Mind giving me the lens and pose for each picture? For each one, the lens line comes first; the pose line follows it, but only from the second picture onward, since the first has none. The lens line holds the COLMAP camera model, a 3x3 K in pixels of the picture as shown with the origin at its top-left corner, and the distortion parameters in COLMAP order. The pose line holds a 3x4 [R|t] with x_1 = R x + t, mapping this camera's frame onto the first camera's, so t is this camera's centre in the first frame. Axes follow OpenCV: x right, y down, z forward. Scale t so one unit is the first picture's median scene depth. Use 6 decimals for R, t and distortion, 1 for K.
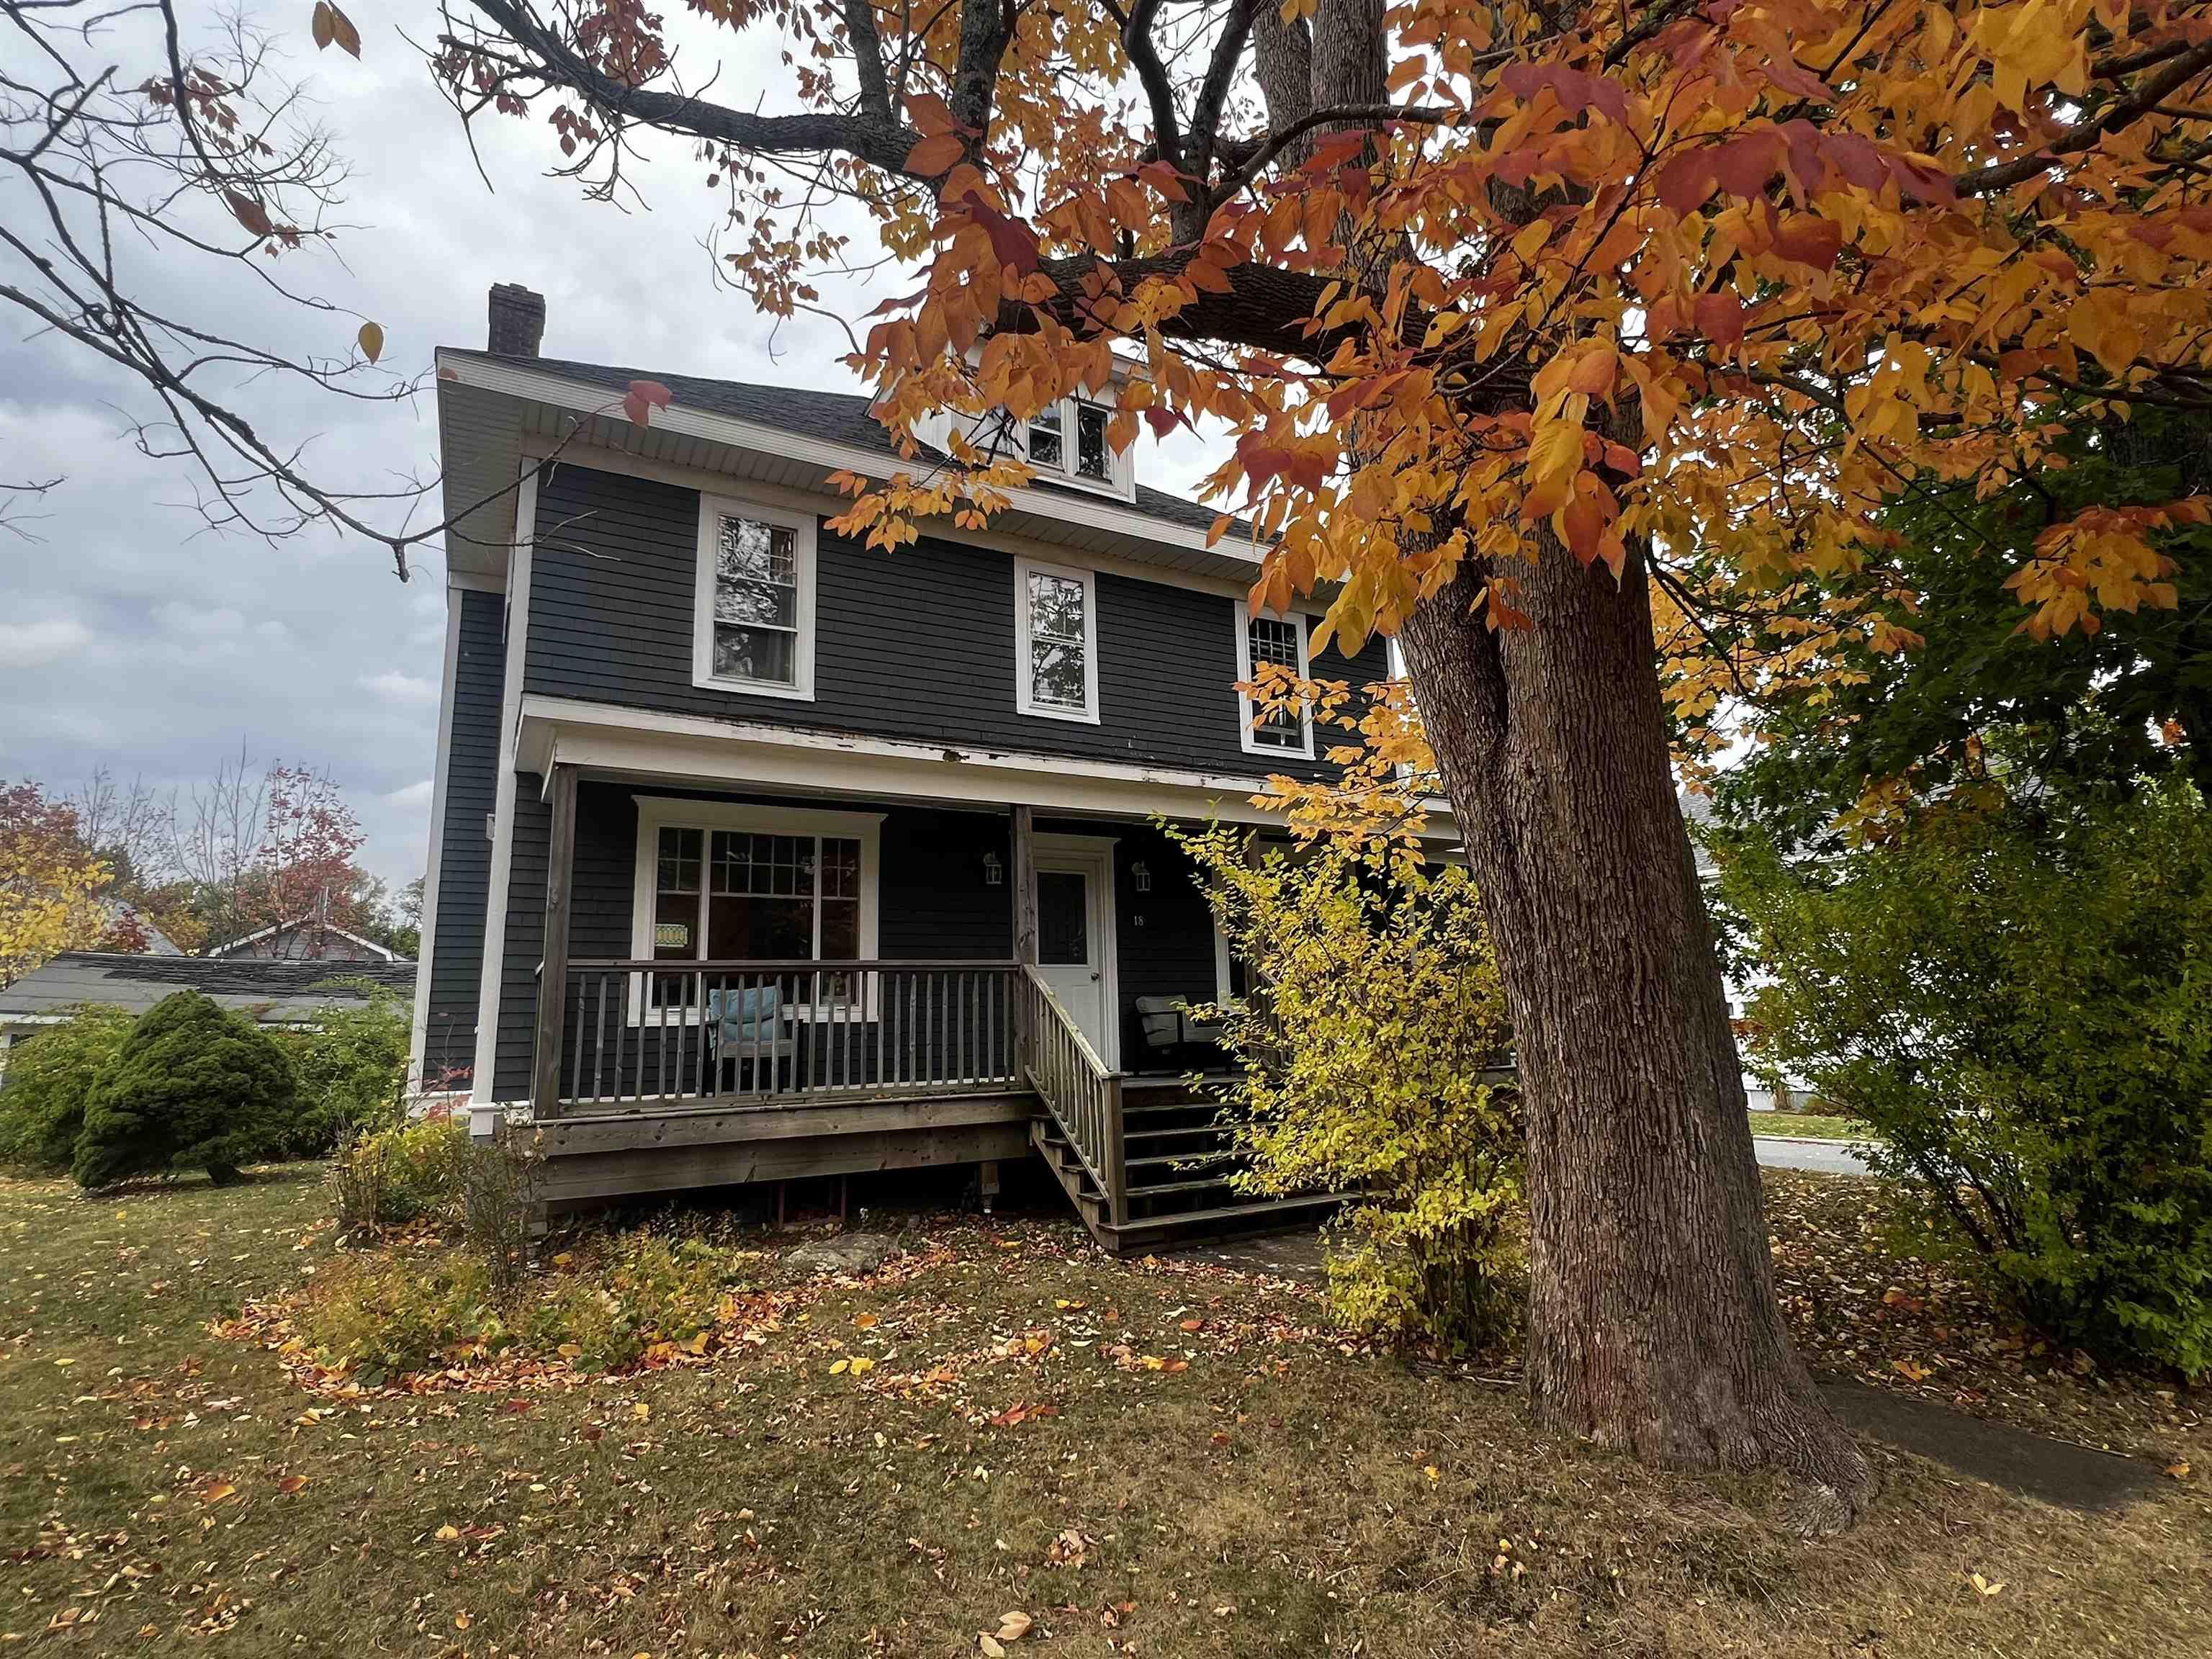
lens RADIAL K [[1097.0, 0, 1107.4], [0, 1097.0, 827.6], [0, 0, 1]] dist [-0.004445, 0.000692]
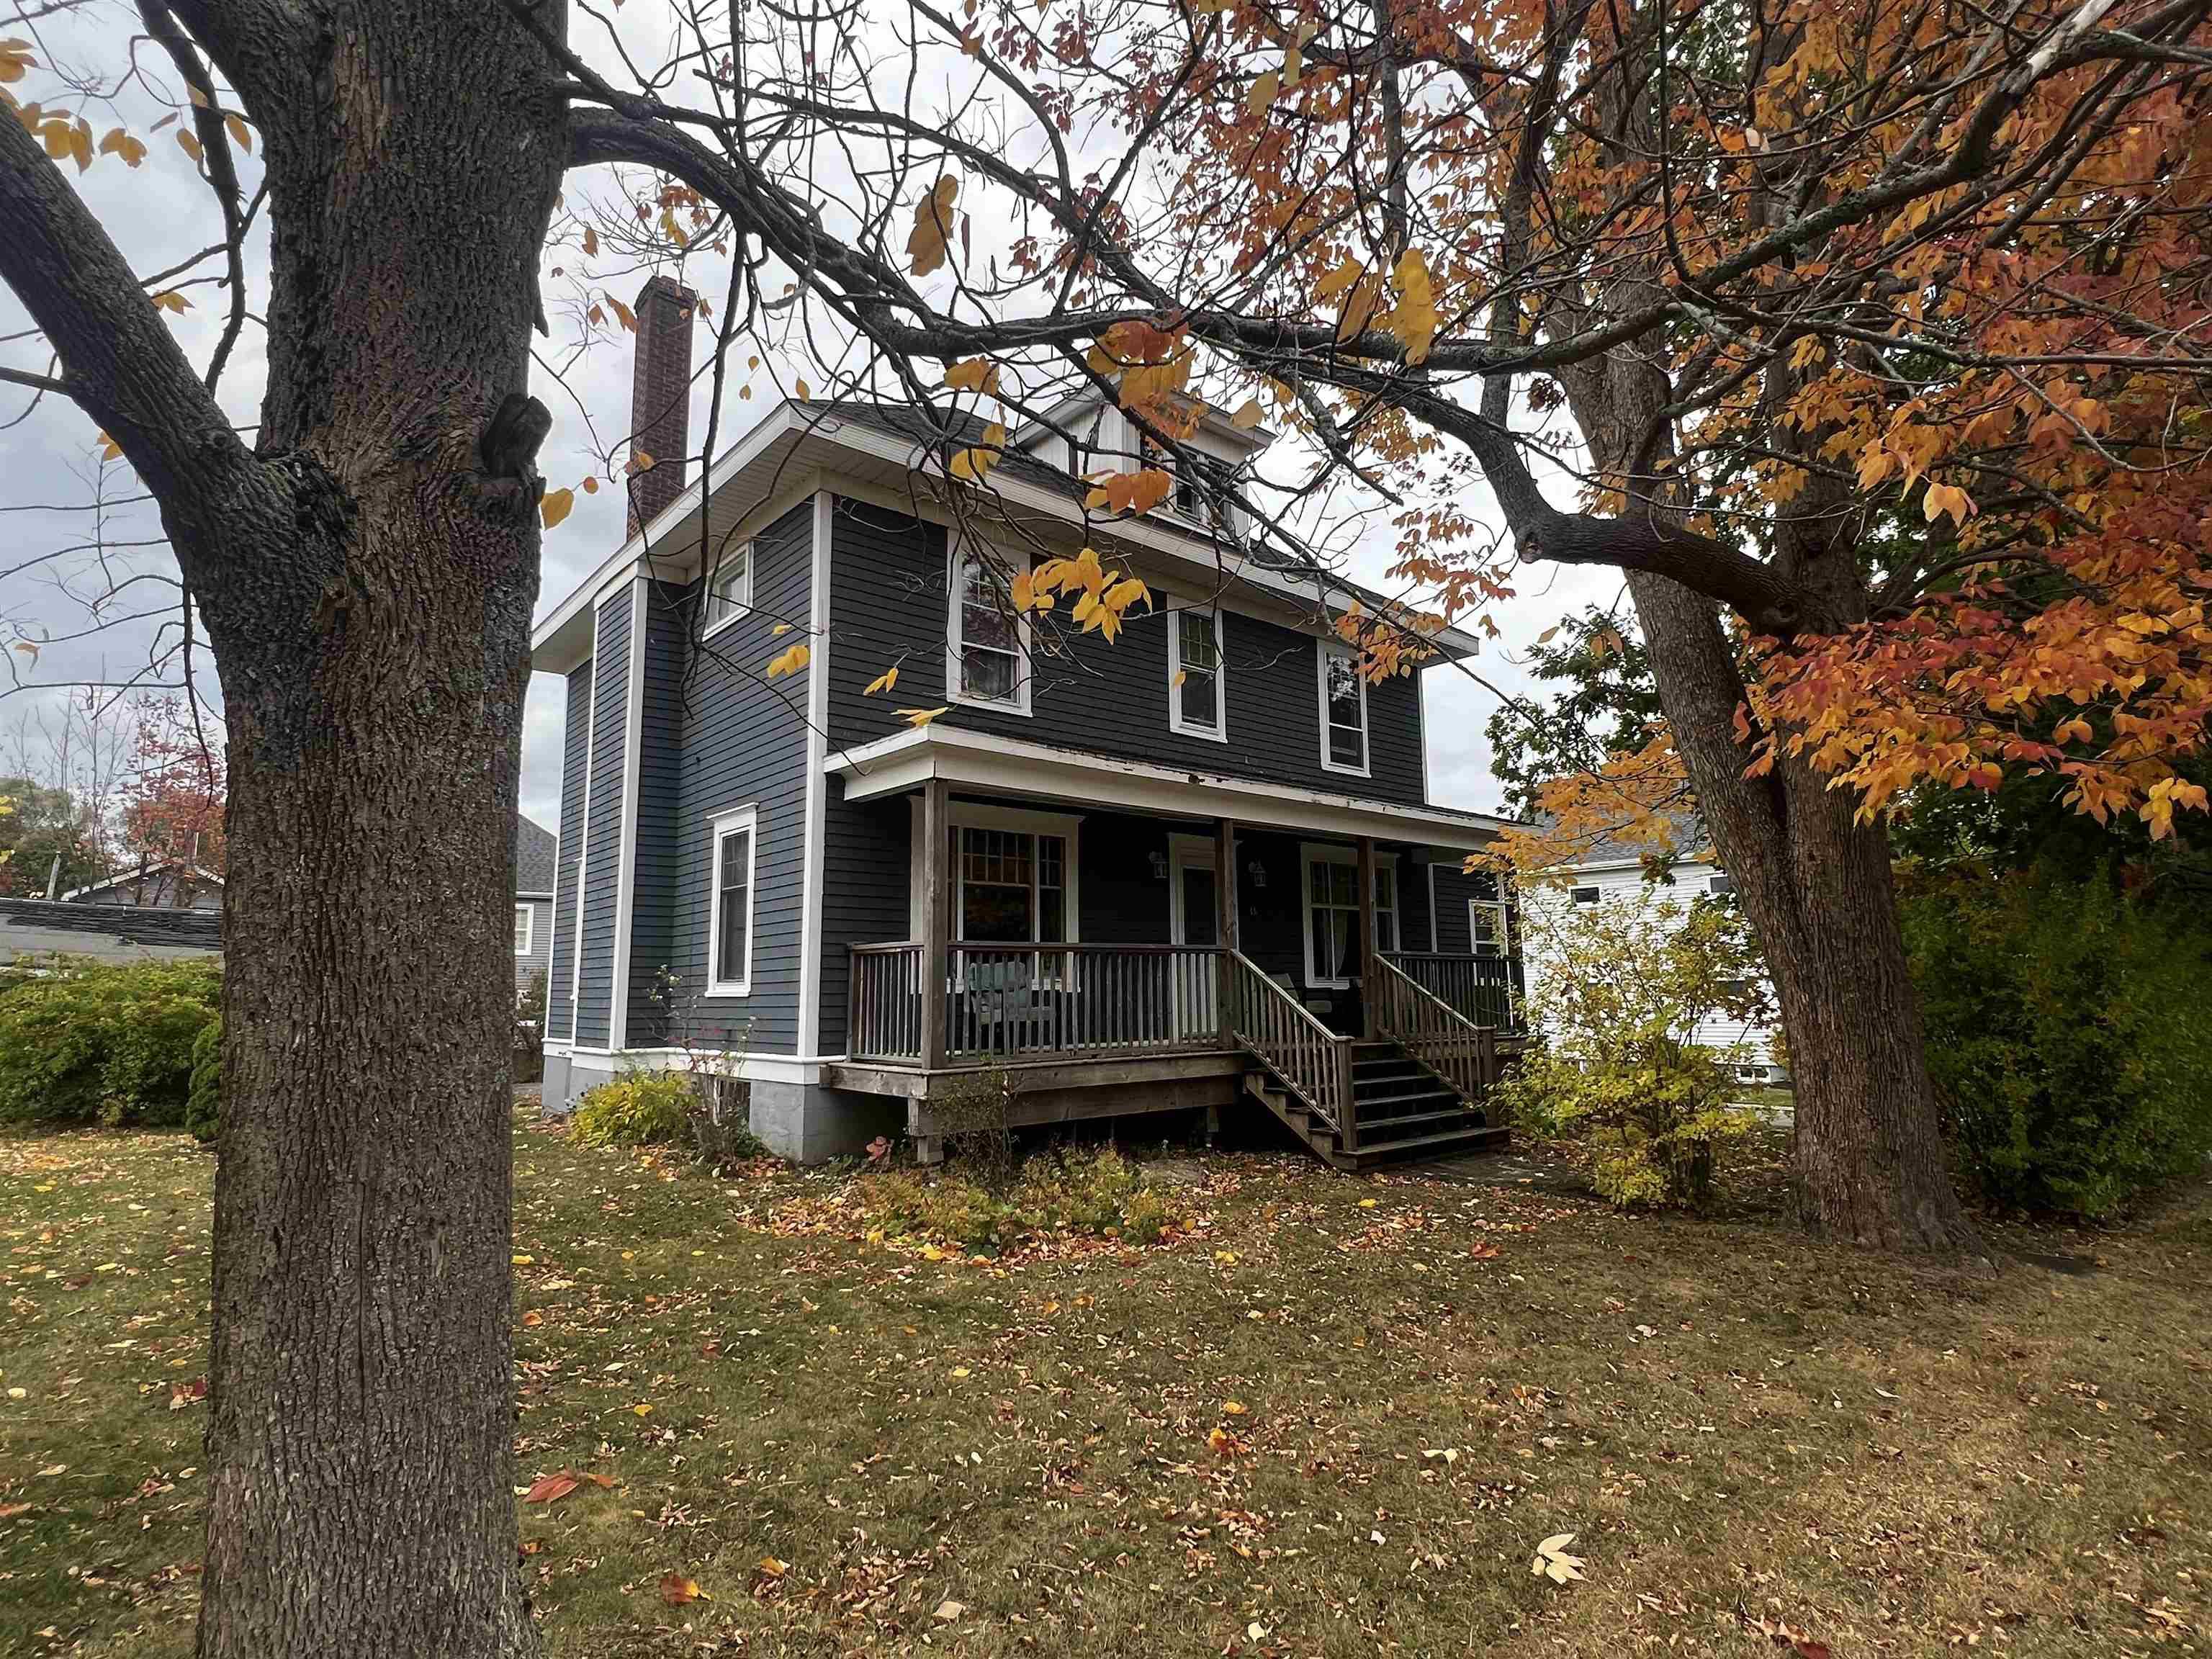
lens RADIAL K [[1136.6, 0, 1107.9], [0, 1136.6, 830.0], [0, 0, 1]] dist [-0.006751, 0.001214]
pose [[0.981270, 0.044654, 0.187389, -0.494538], [-0.051456, 0.998175, 0.031593, -0.045824], [-0.185637, -0.040644, 0.981778, -0.242199]]
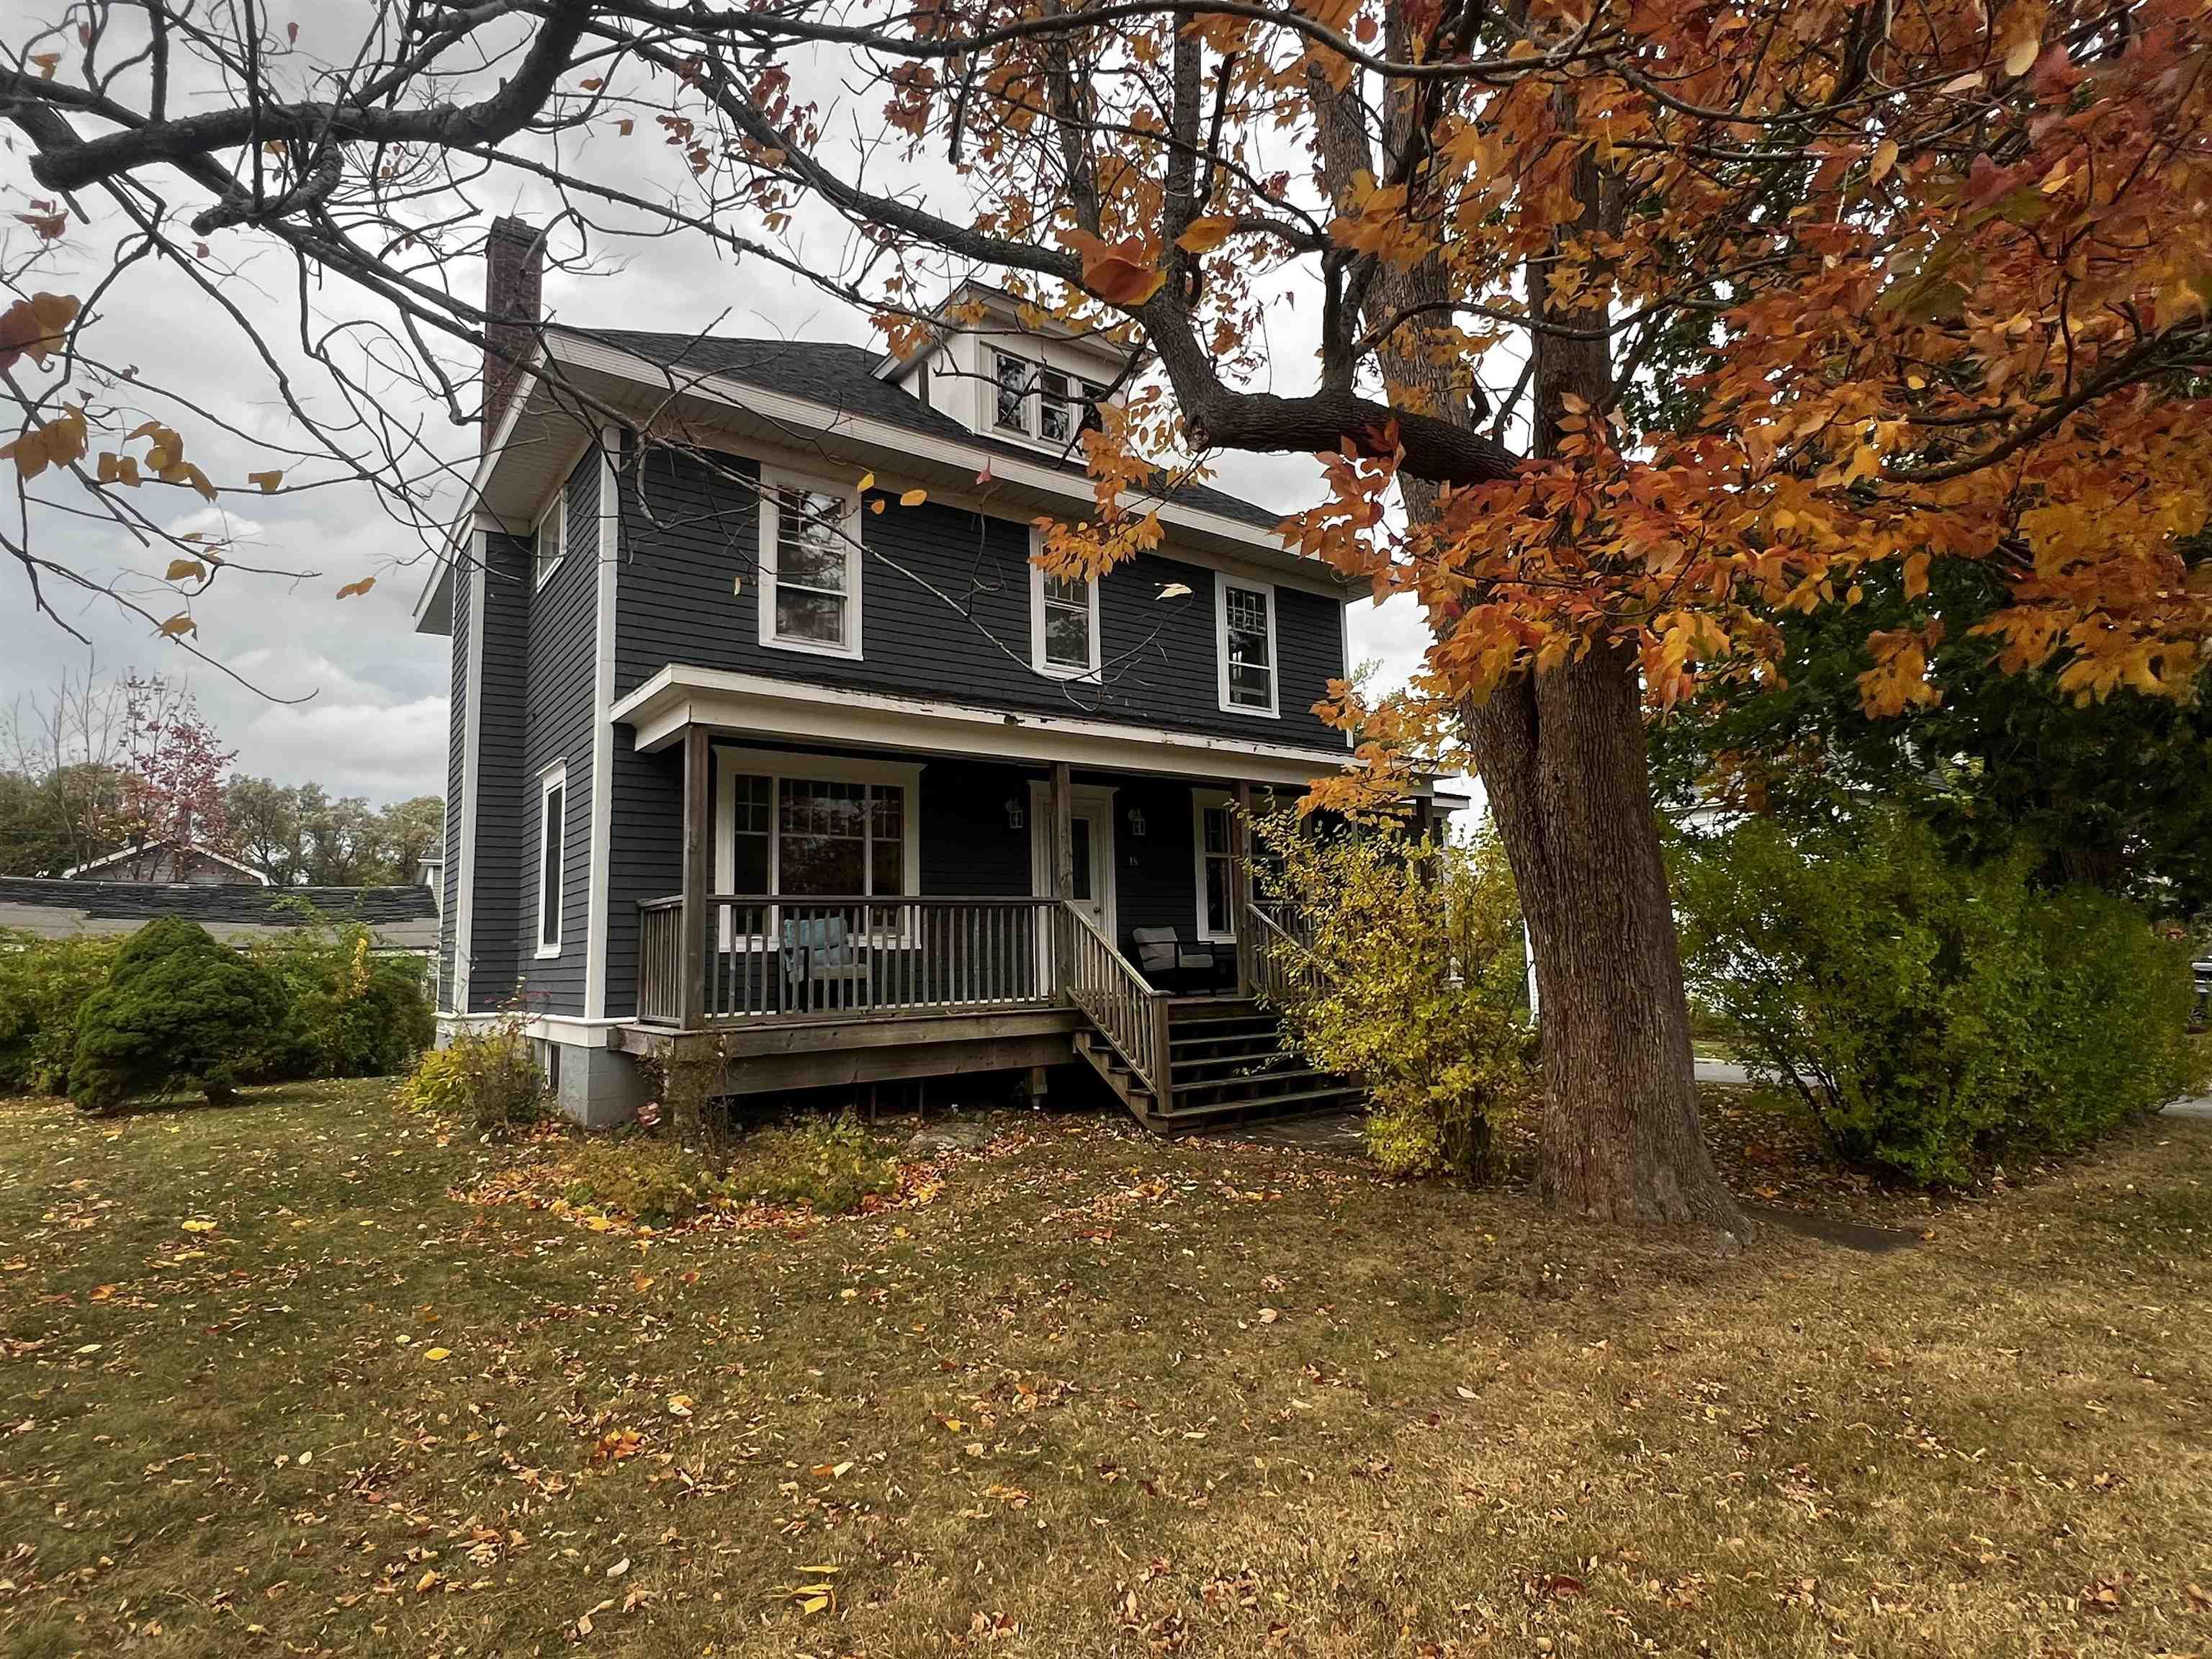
lens RADIAL K [[1146.3, 0, 1108.1], [0, 1146.3, 824.9], [0, 0, 1]] dist [-0.005315, -0.000162]
pose [[0.992267, 0.017301, 0.122912, -0.195756], [-0.025198, 0.997697, 0.062982, -0.035194], [-0.121539, -0.065592, 0.990417, -0.218009]]
